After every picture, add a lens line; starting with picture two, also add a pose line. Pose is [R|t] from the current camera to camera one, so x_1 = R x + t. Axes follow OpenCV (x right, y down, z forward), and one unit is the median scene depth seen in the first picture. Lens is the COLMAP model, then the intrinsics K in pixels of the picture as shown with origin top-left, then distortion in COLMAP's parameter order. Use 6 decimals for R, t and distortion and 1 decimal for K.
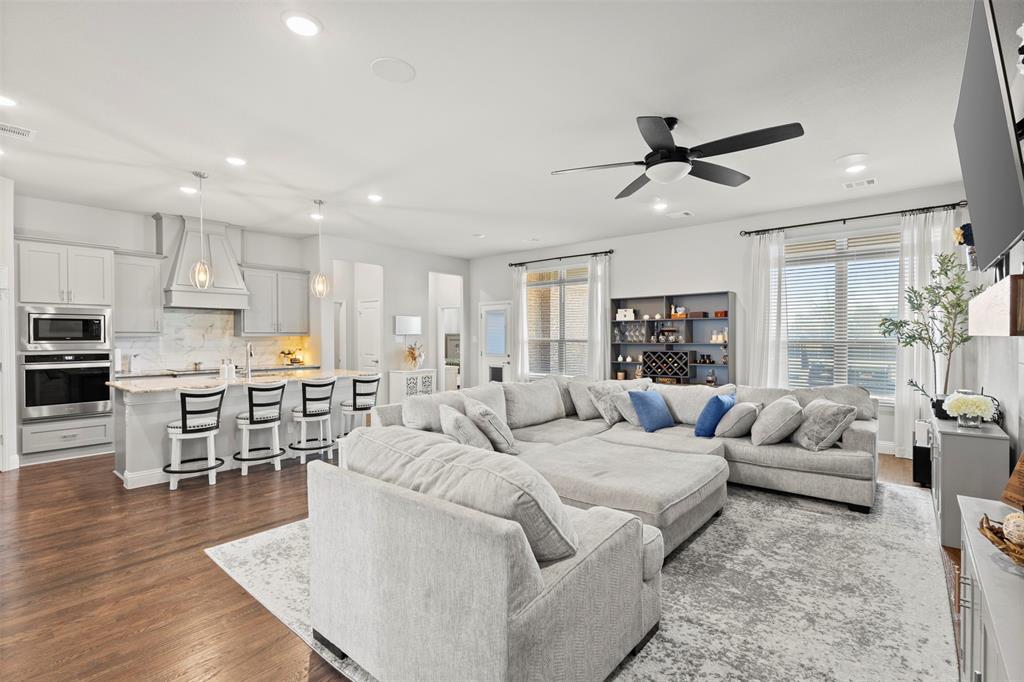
lens RADIAL K [[469.2, 0, 509.6], [0, 469.2, 340.5], [0, 0, 1]] dist [0.005478, -0.001170]
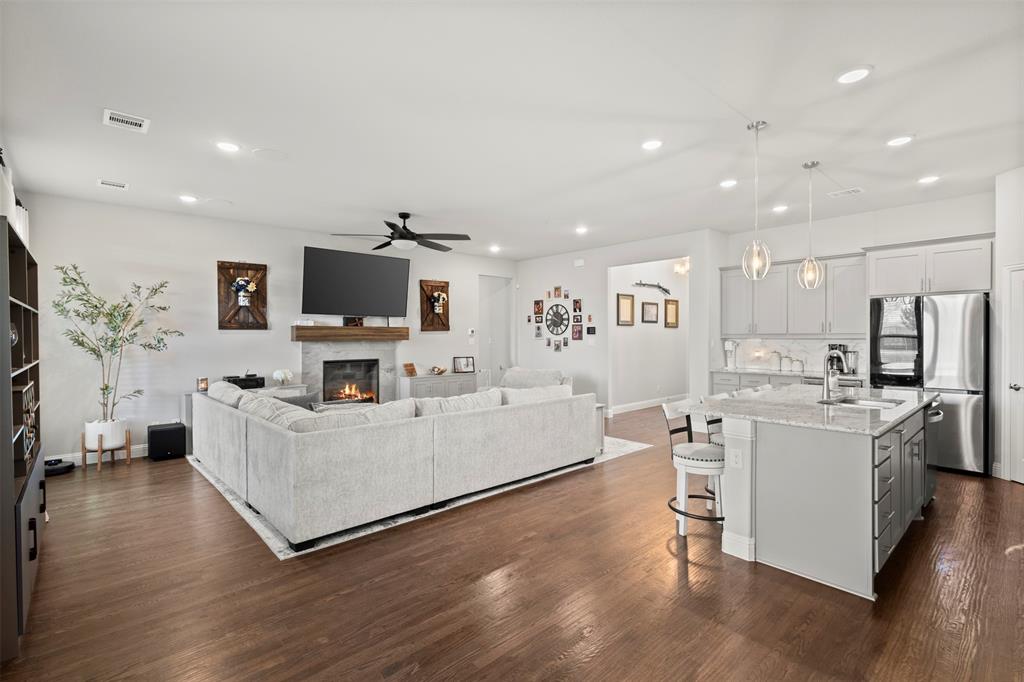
lens RADIAL K [[467.0, 0, 511.0], [0, 467.0, 341.3], [0, 0, 1]] dist [0.004290, -0.000420]
pose [[-0.991735, 0.005148, 0.128199, -0.143545], [0.007585, 0.999800, 0.018527, -0.021050], [-0.128078, 0.019347, -0.991575, 1.467929]]
